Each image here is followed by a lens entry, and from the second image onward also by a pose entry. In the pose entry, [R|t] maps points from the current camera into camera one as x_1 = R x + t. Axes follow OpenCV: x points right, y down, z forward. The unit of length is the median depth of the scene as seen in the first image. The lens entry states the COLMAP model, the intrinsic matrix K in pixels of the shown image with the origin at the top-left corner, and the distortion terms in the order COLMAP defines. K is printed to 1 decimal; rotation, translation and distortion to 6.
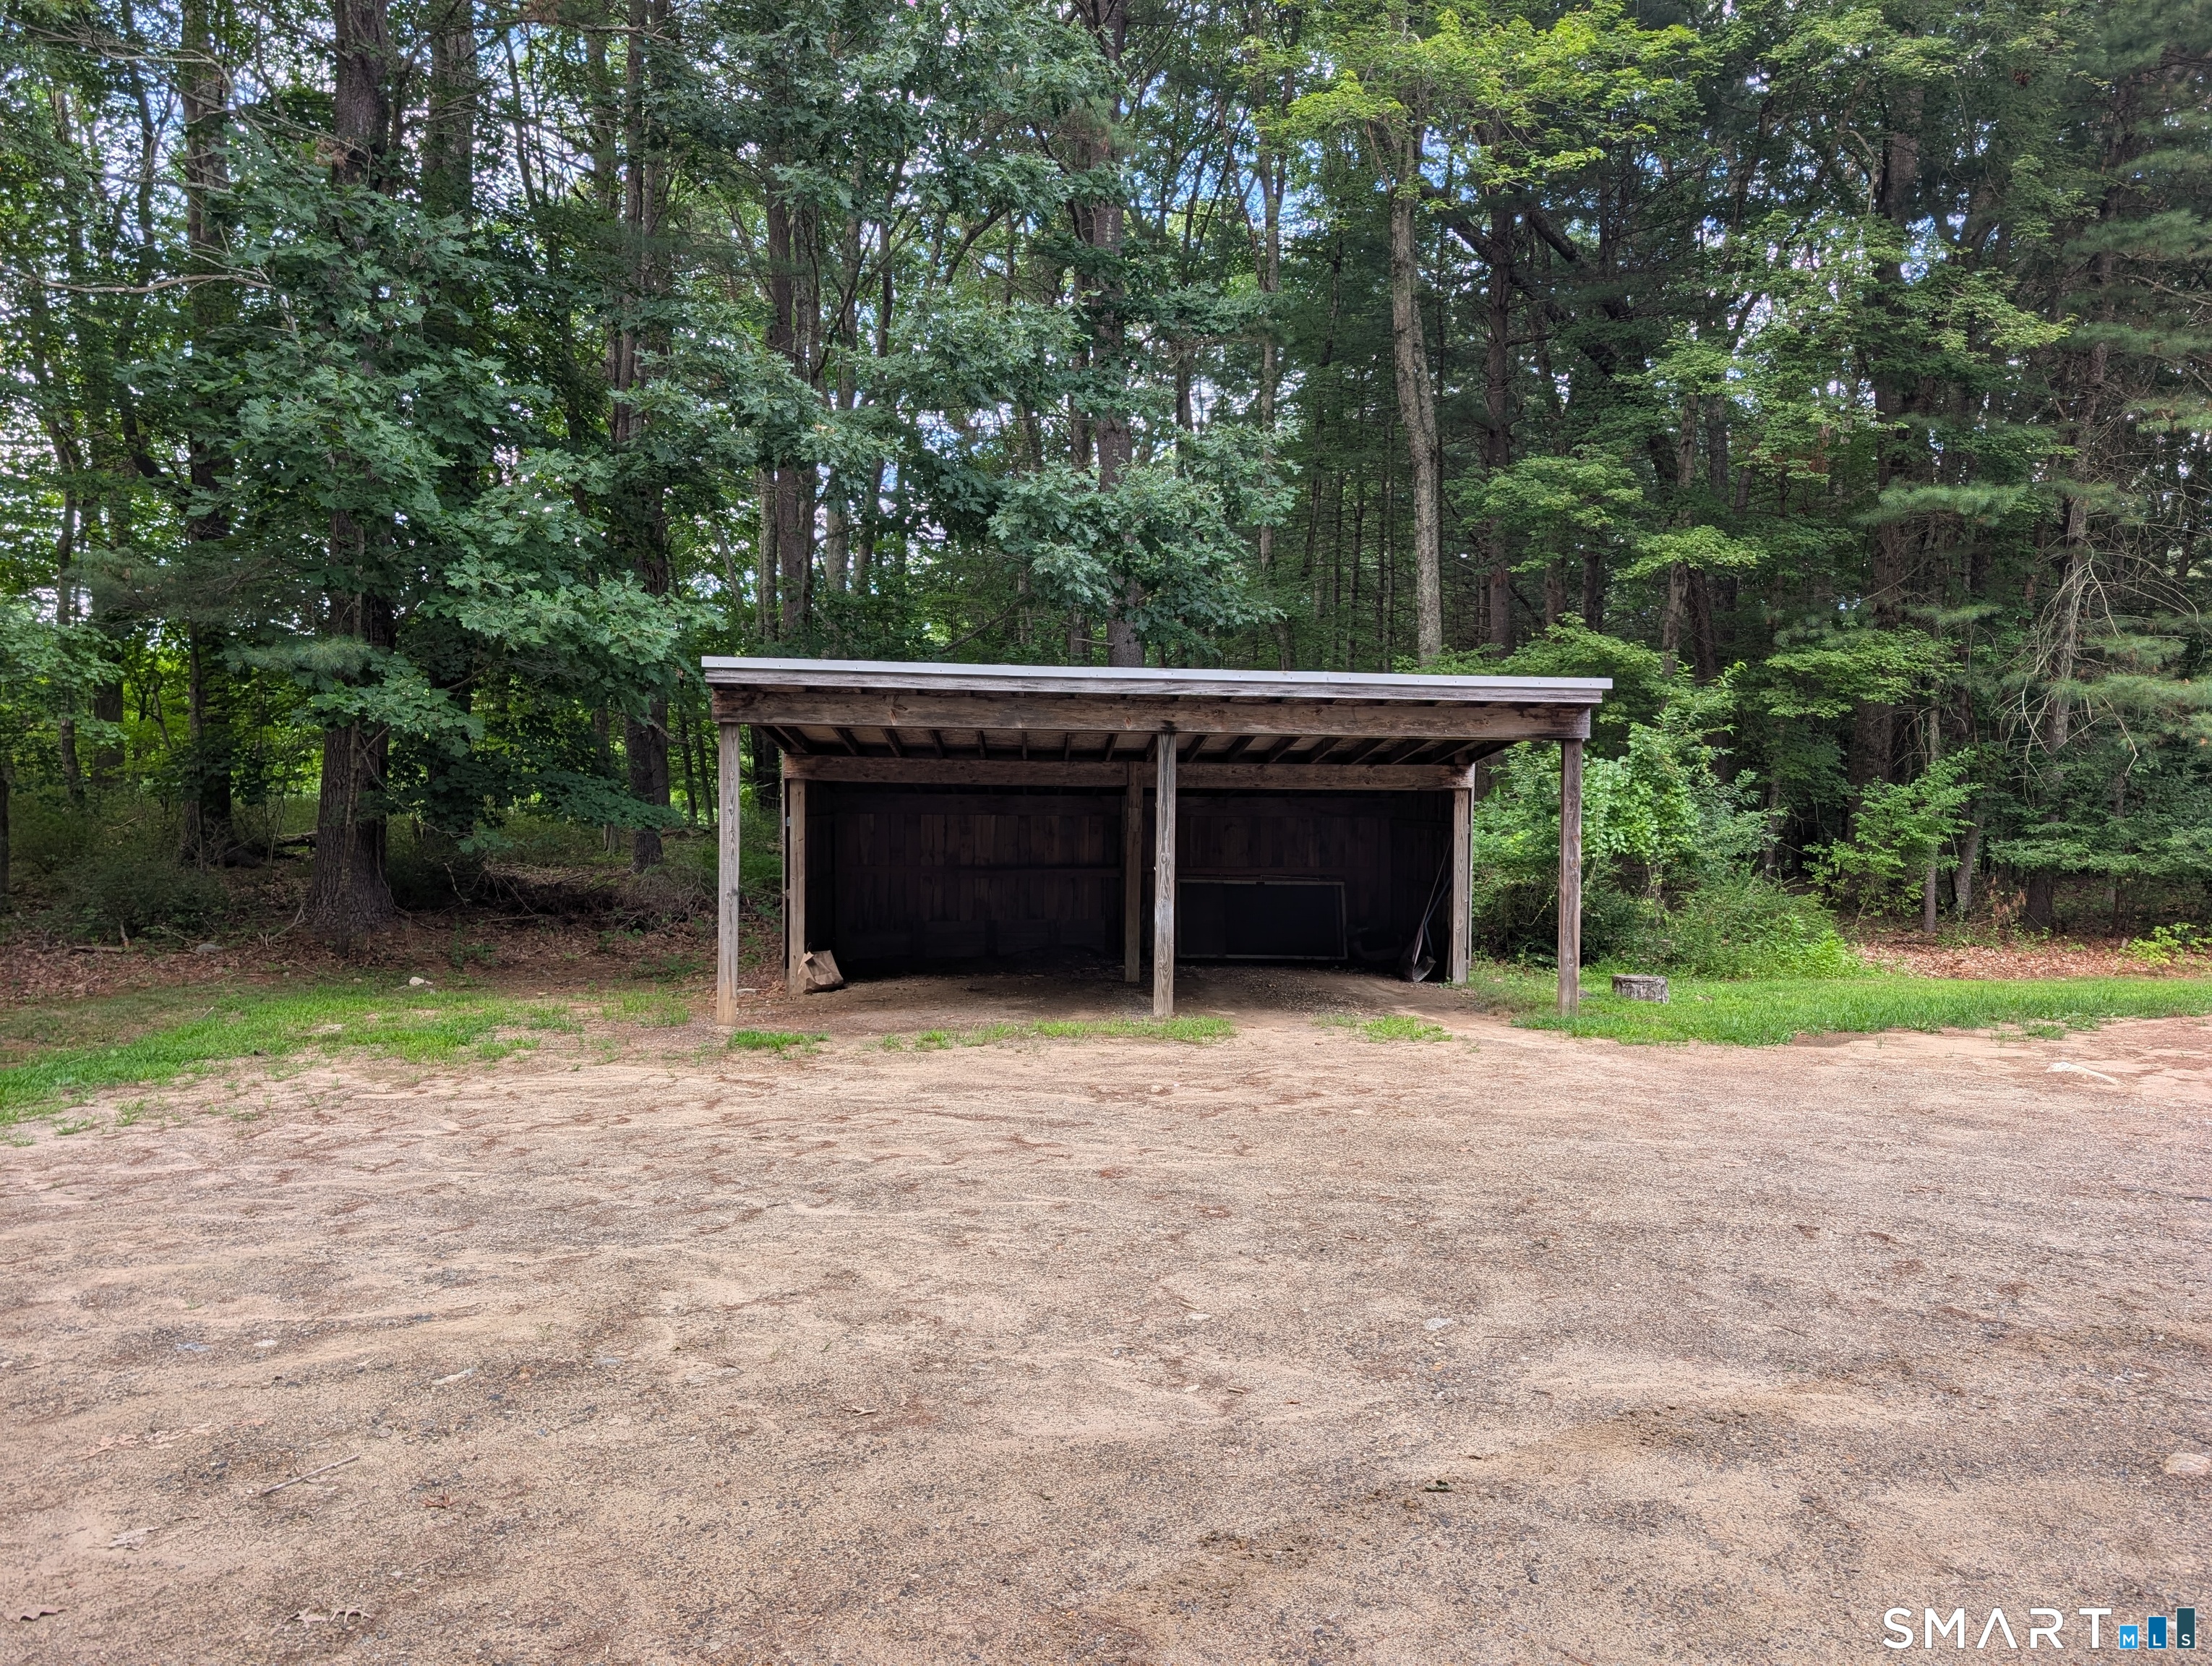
lens RADIAL K [[1577.3, 0, 1109.6], [0, 1577.3, 837.7], [0, 0, 1]] dist [0.027911, -0.028928]
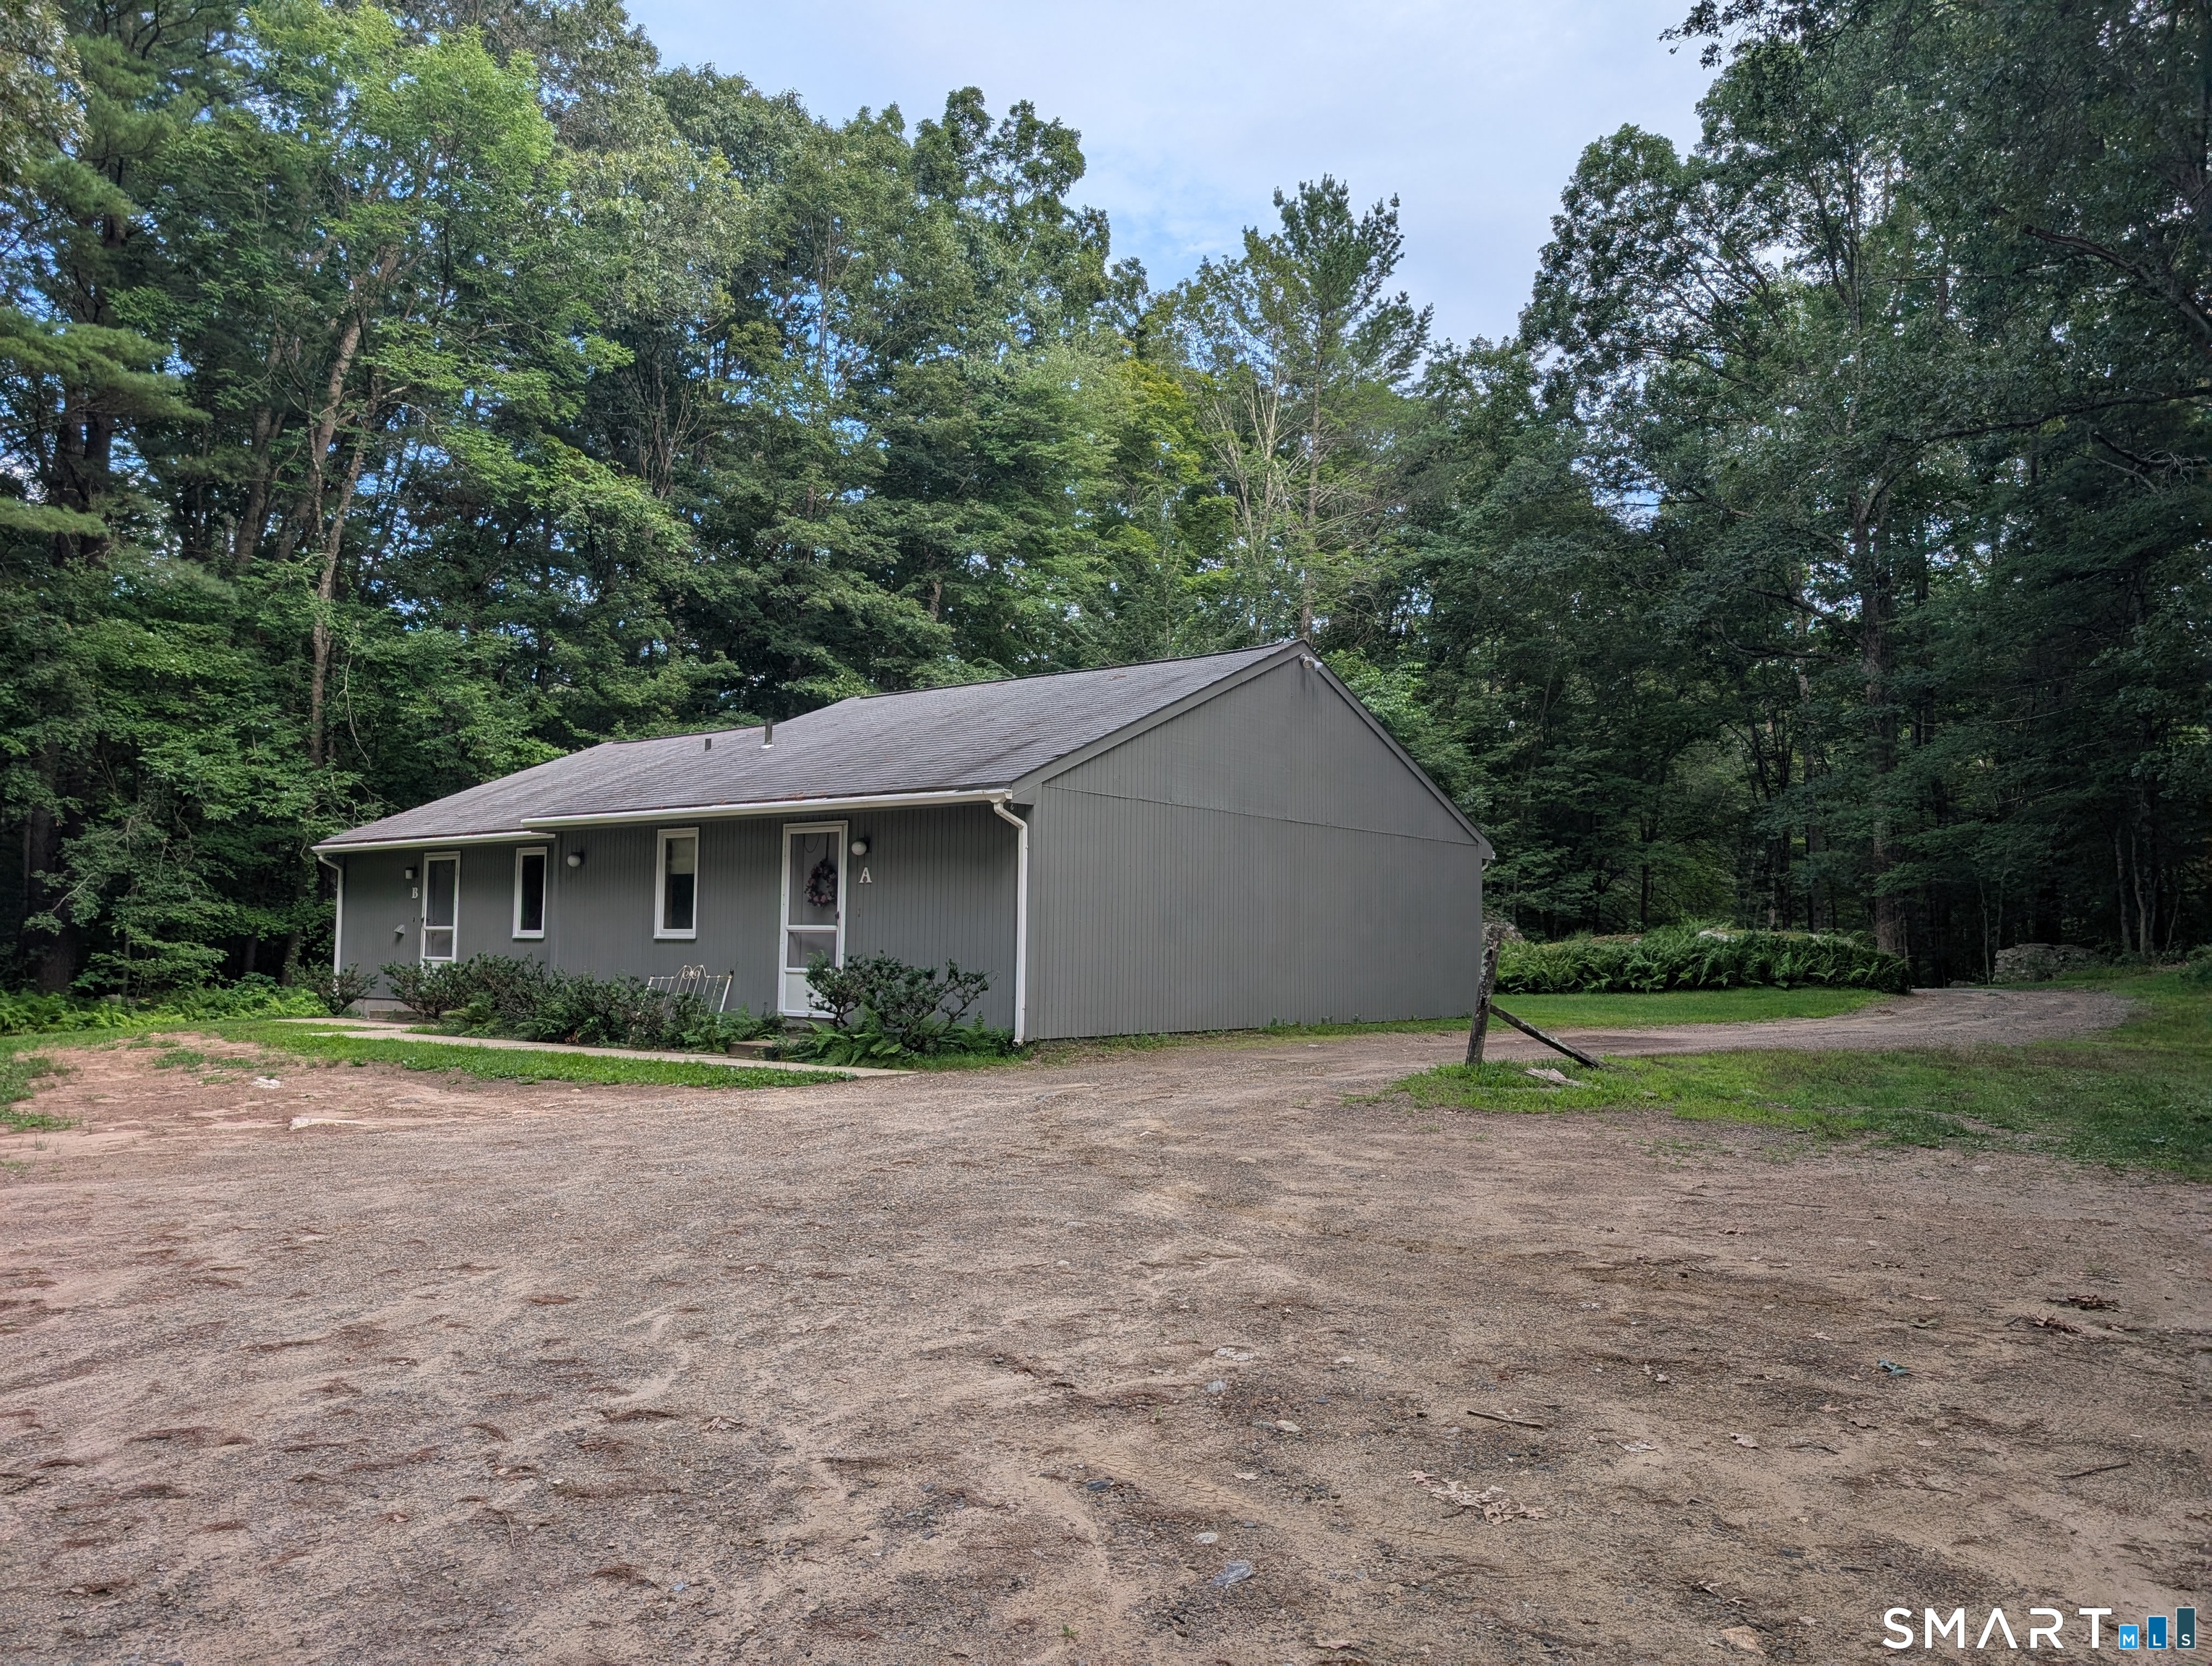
lens RADIAL K [[1579.6, 0, 1123.3], [0, 1579.6, 827.2], [0, 0, 1]] dist [0.024020, -0.025386]
pose [[-0.147236, 0.059709, 0.987297, -1.099876], [0.015592, 0.998192, -0.058043, 0.006343], [-0.988978, 0.006848, -0.147901, 0.953904]]
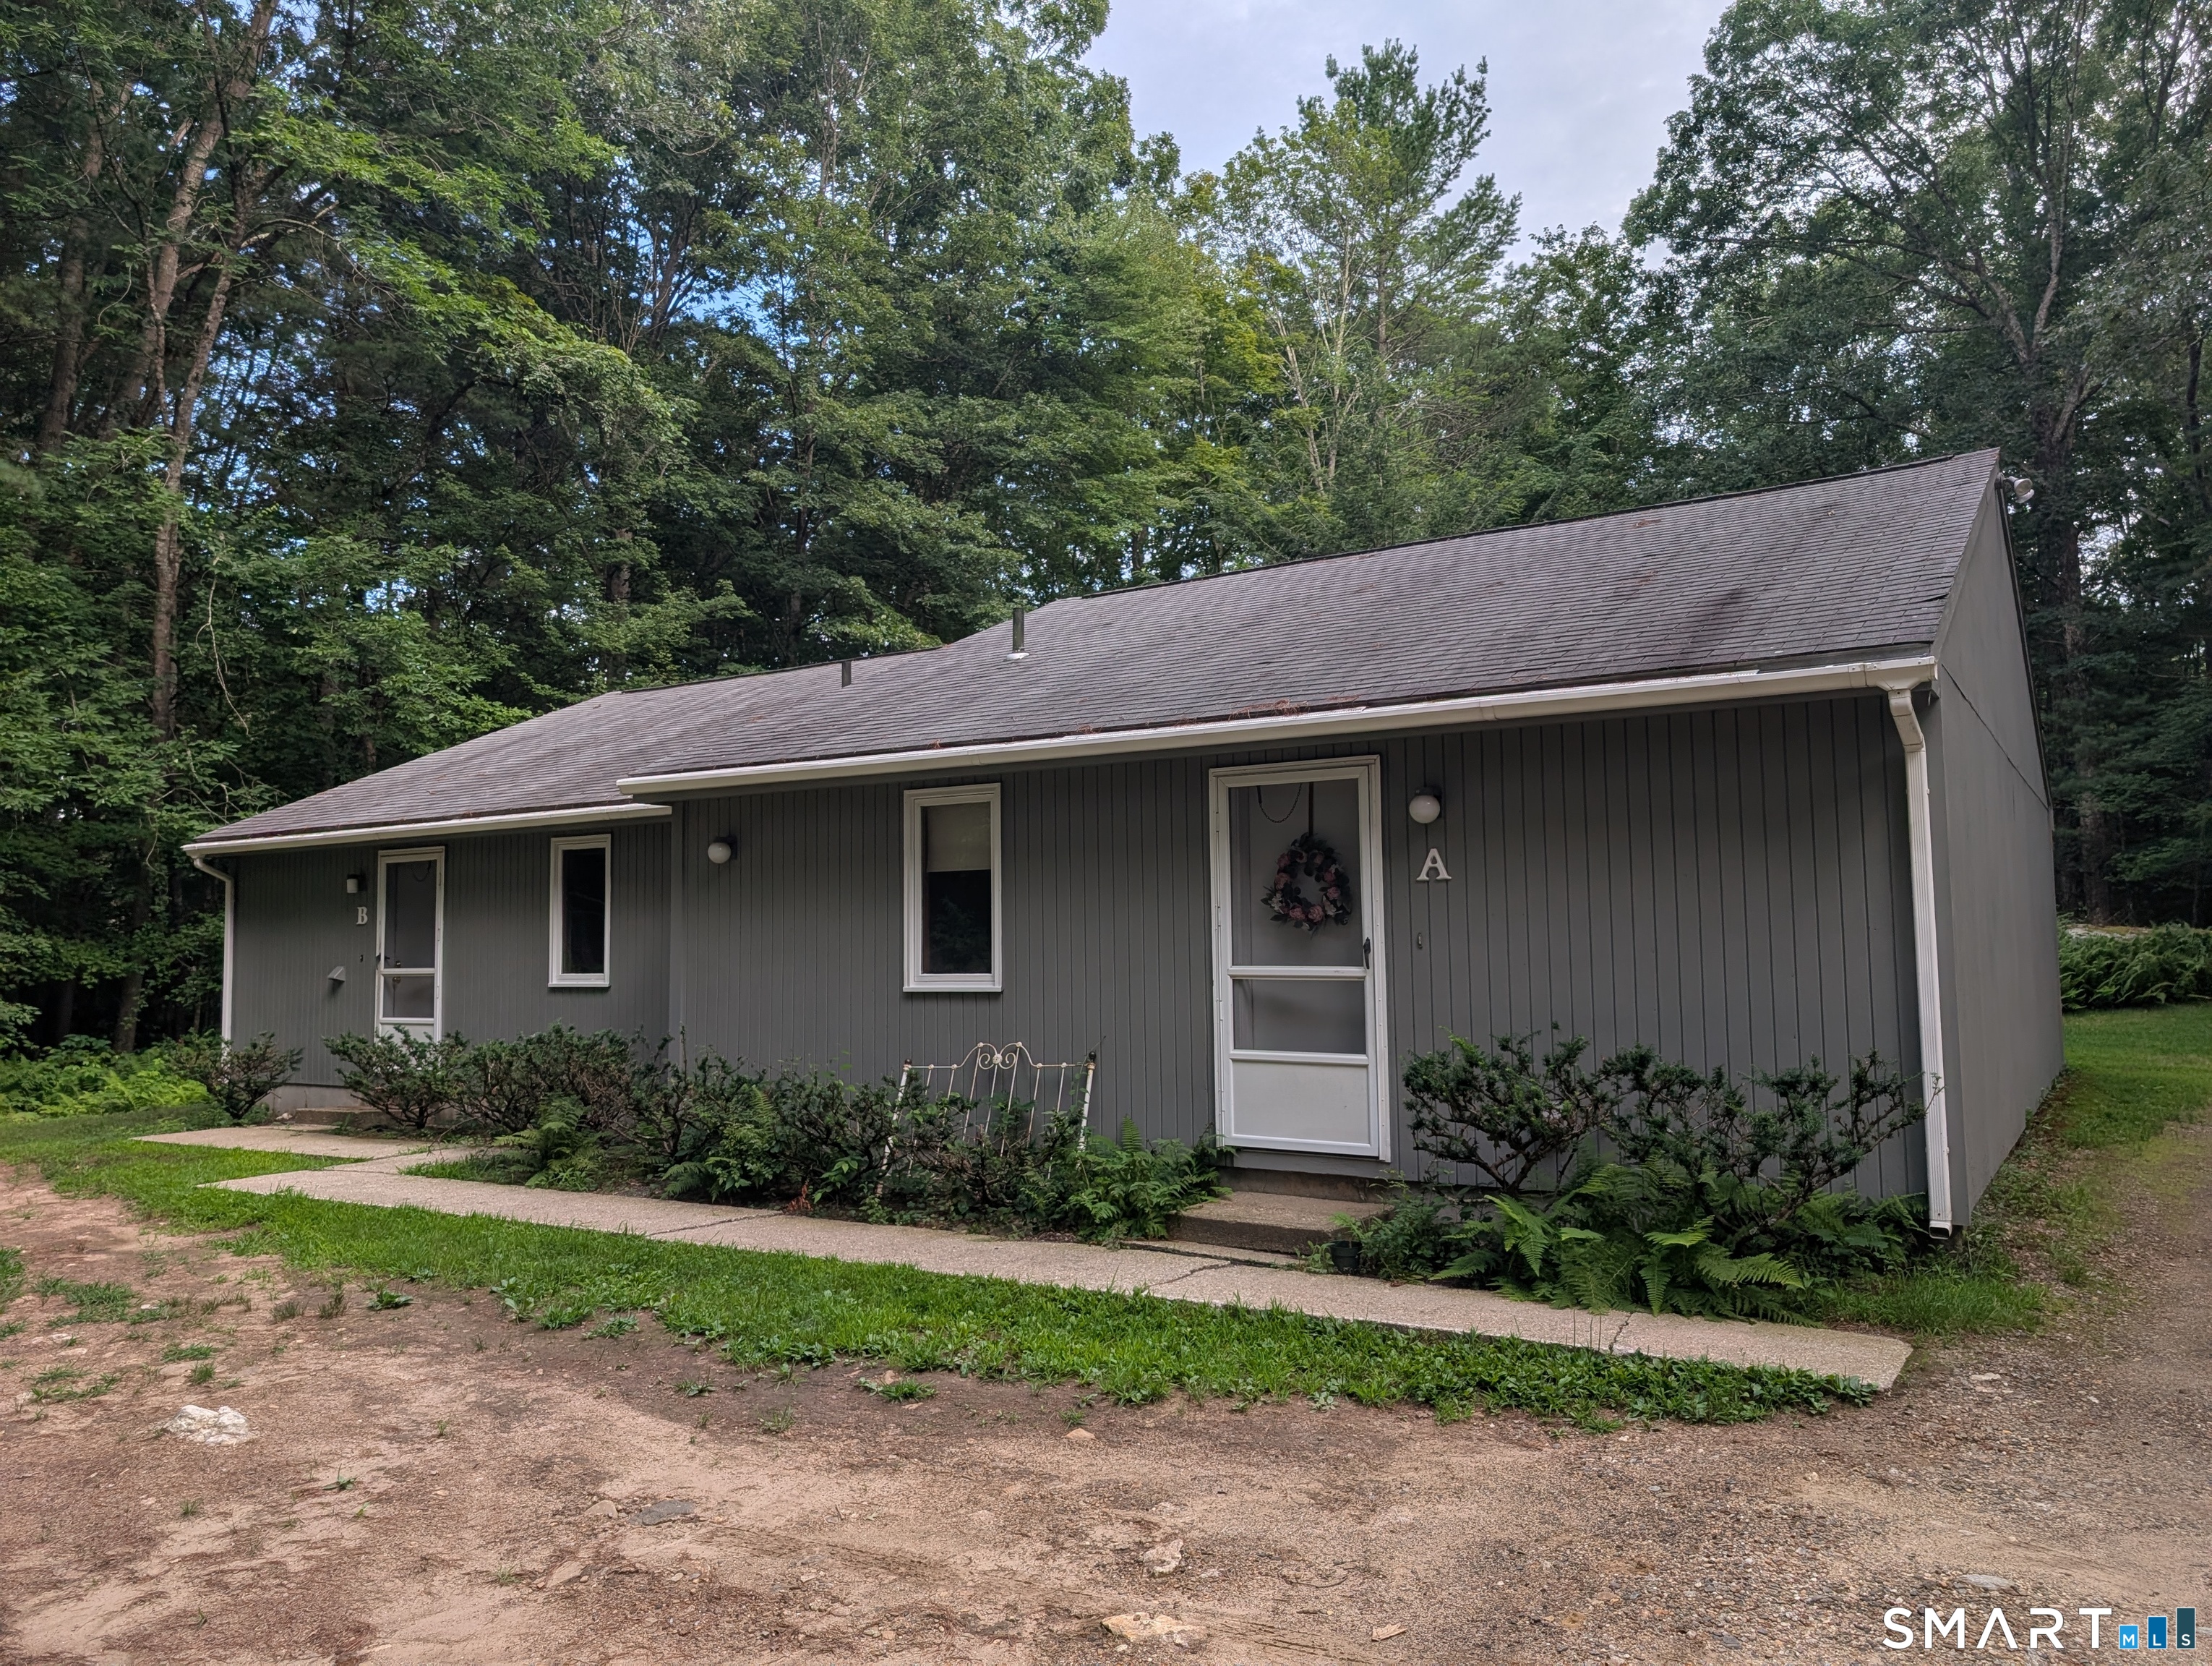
lens RADIAL K [[1581.8, 0, 1111.4], [0, 1581.8, 830.0], [0, 0, 1]] dist [0.008743, -0.001665]
pose [[-0.236158, 0.062857, 0.969680, 0.320629], [0.036734, 0.997770, -0.055732, -0.036794], [-0.971020, 0.022459, -0.237940, 1.537519]]
